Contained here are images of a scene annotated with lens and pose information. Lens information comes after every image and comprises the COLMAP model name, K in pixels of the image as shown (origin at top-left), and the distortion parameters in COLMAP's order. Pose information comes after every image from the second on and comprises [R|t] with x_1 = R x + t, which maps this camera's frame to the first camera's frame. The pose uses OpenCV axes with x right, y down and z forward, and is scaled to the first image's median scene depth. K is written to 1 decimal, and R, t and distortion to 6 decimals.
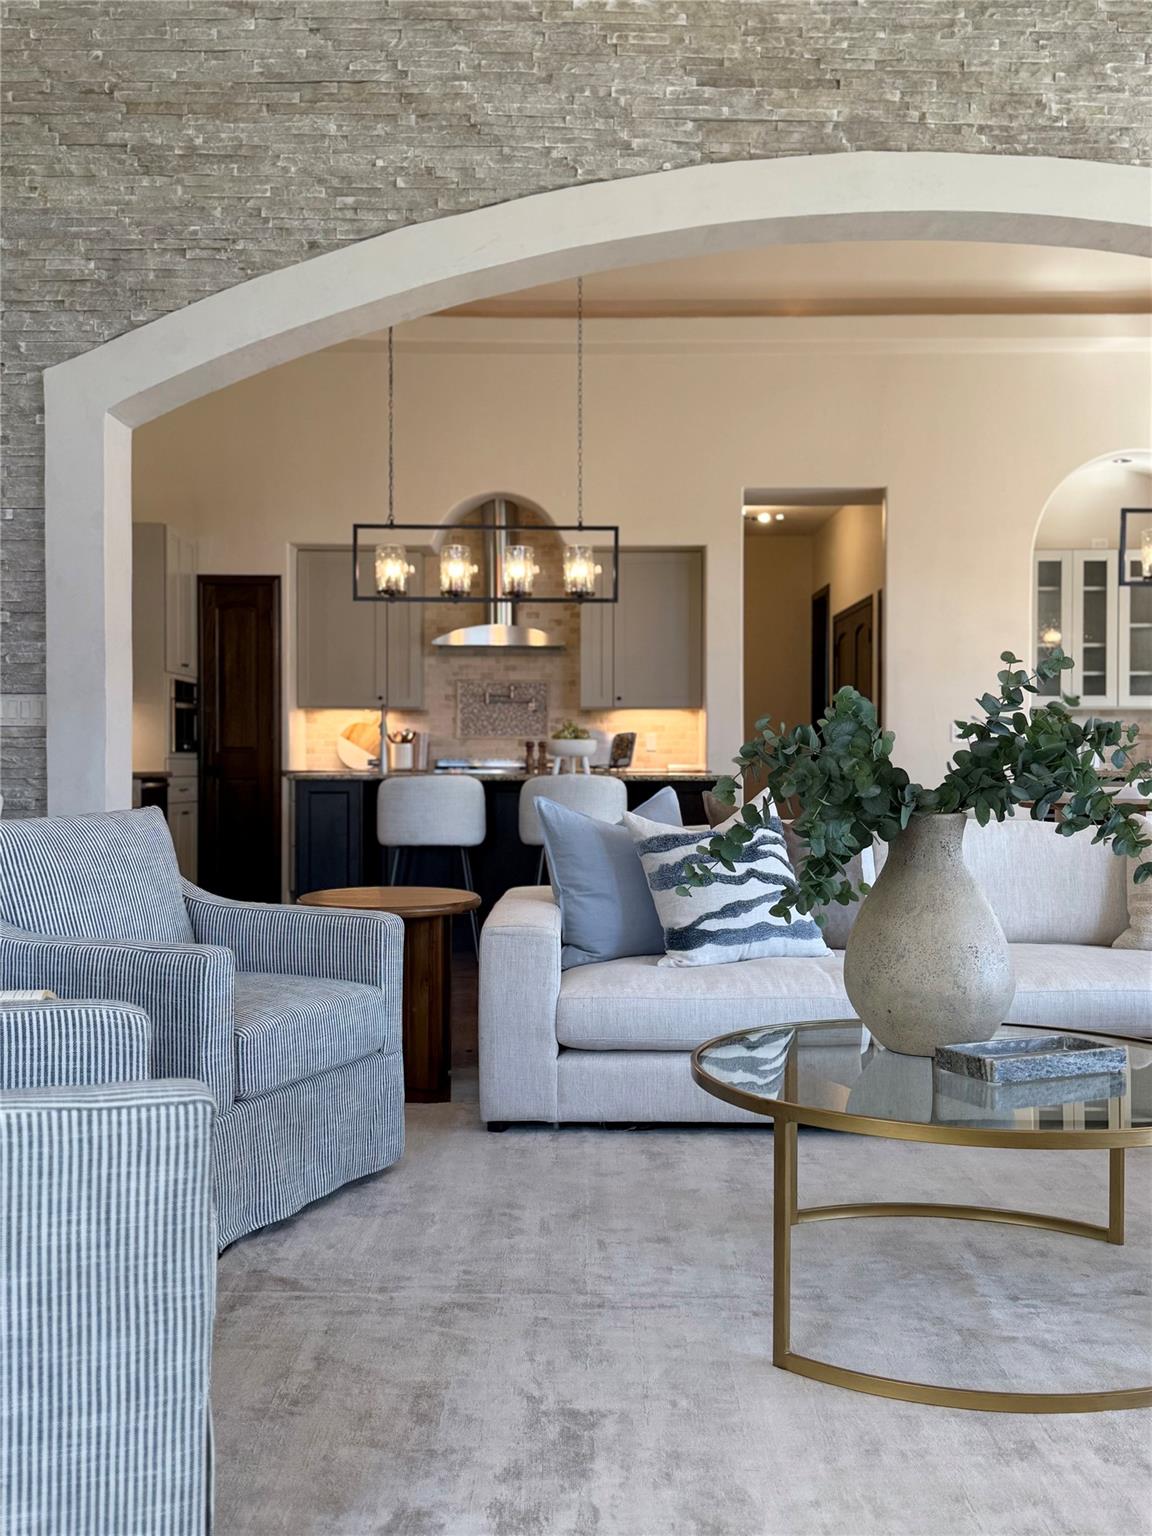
lens RADIAL K [[1599.5, 0, 576.0], [0, 1599.5, 768.0], [0, 0, 1]] dist [0.217018, -0.647568]
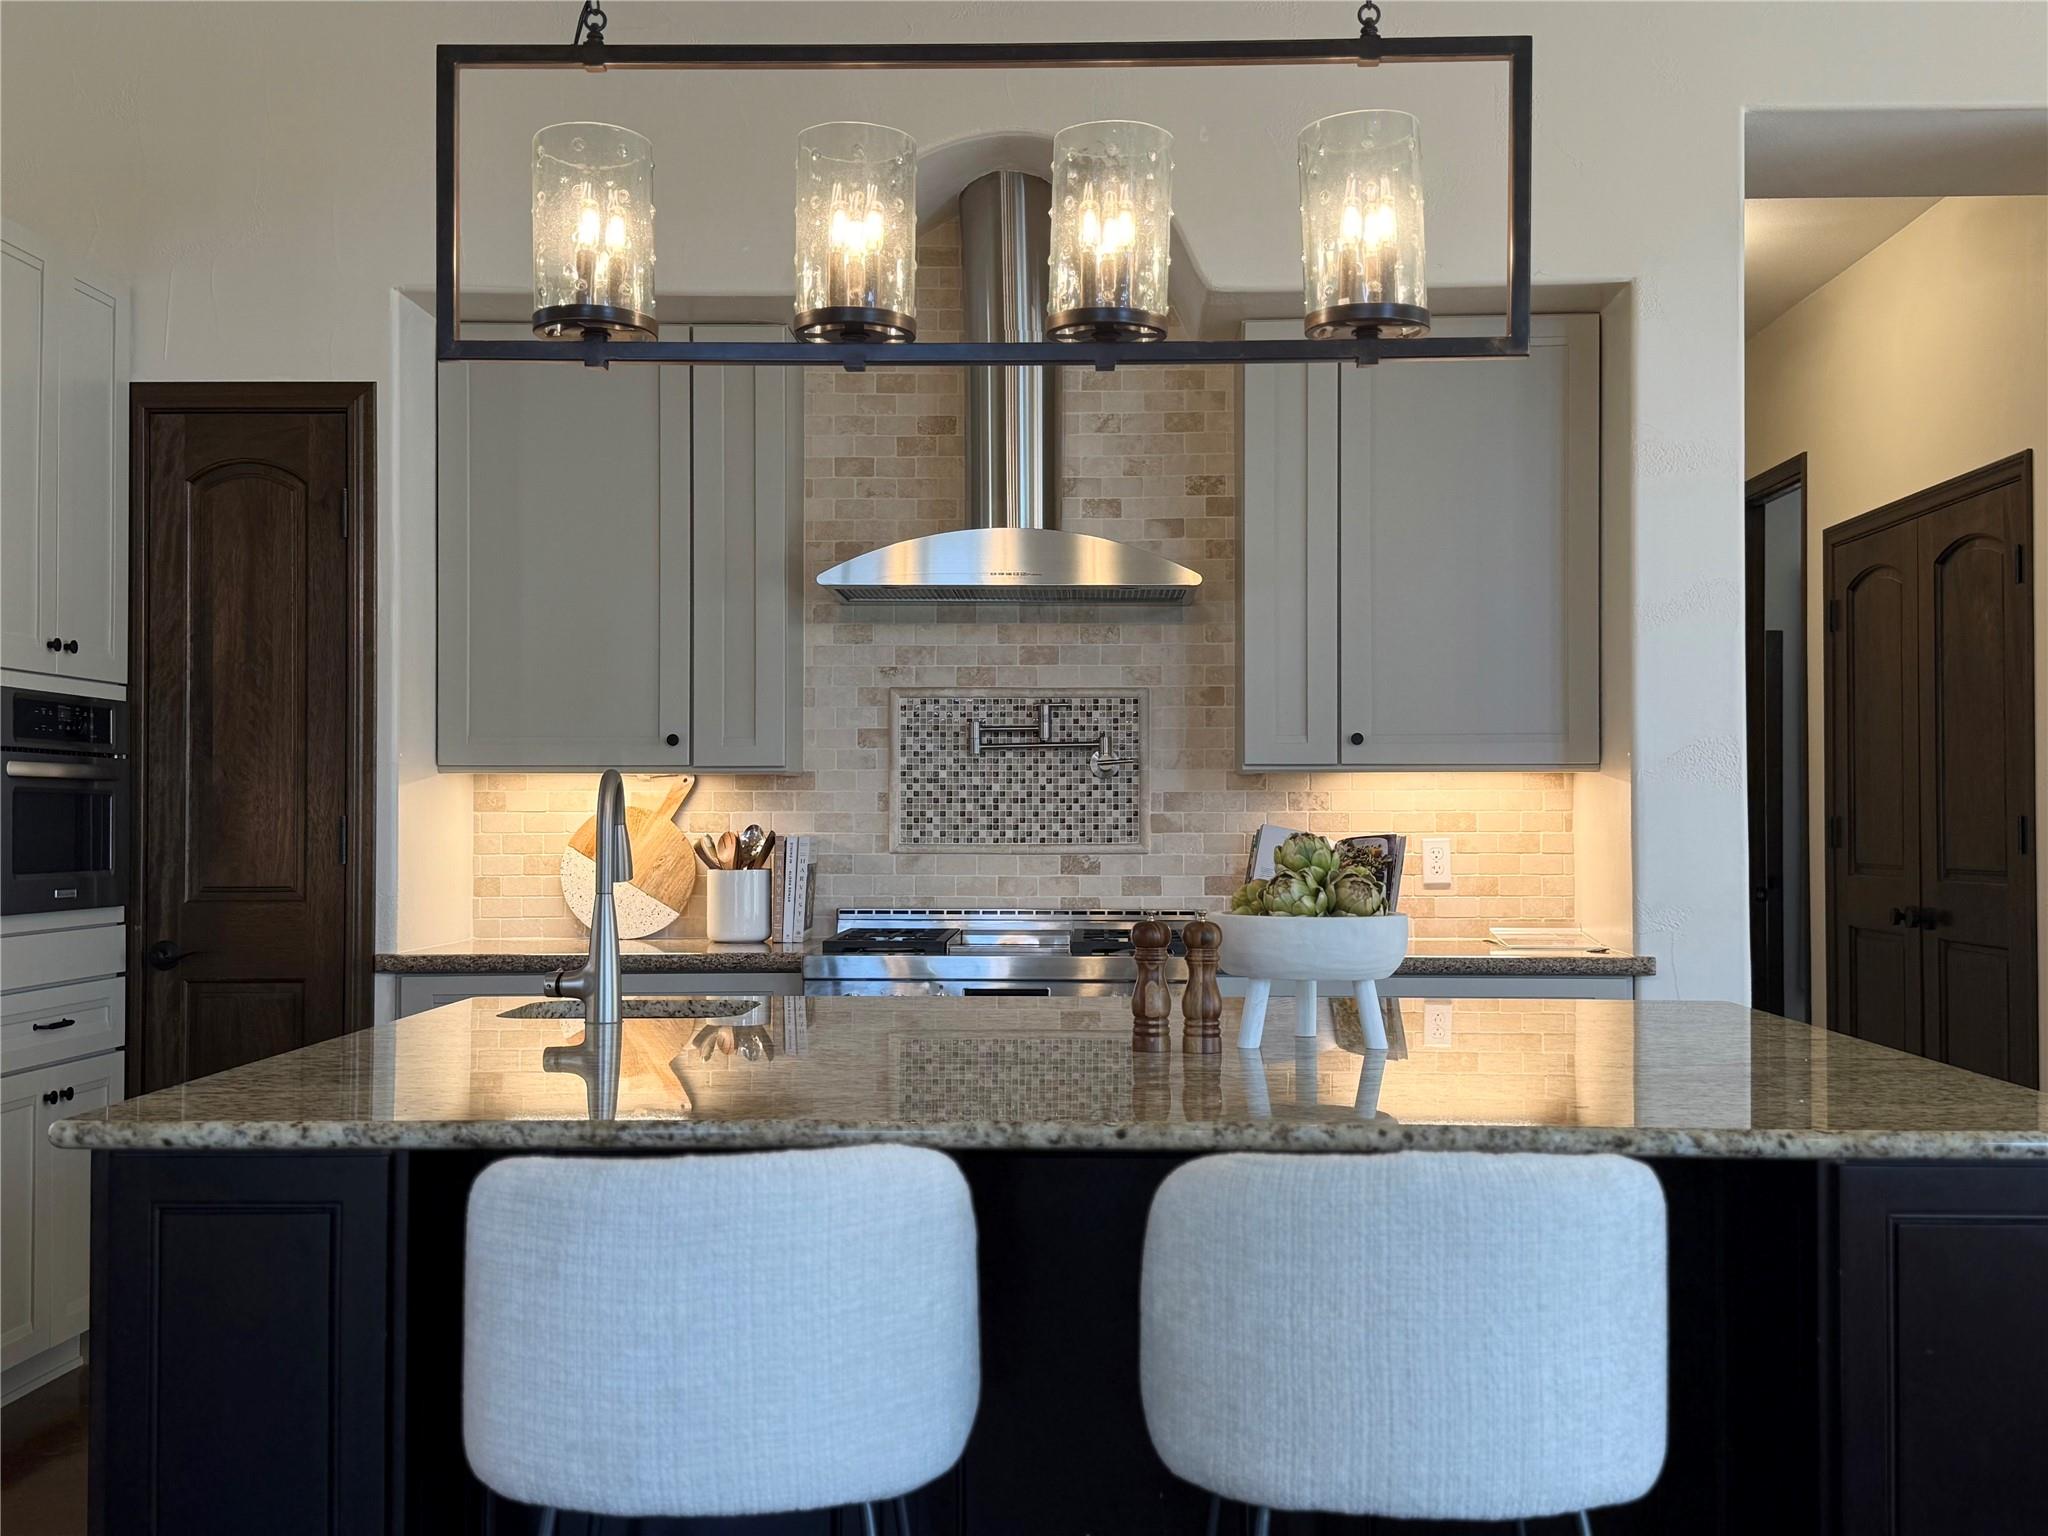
lens RADIAL K [[2173.6, 0, 1011.5], [0, 2173.6, 769.7], [0, 0, 1]] dist [0.196725, -0.455000]
pose [[0.999340, -0.001505, -0.036303, -0.030401], [0.000732, 0.999773, -0.021300, -0.026839], [0.036327, 0.021259, 0.999114, 0.523723]]
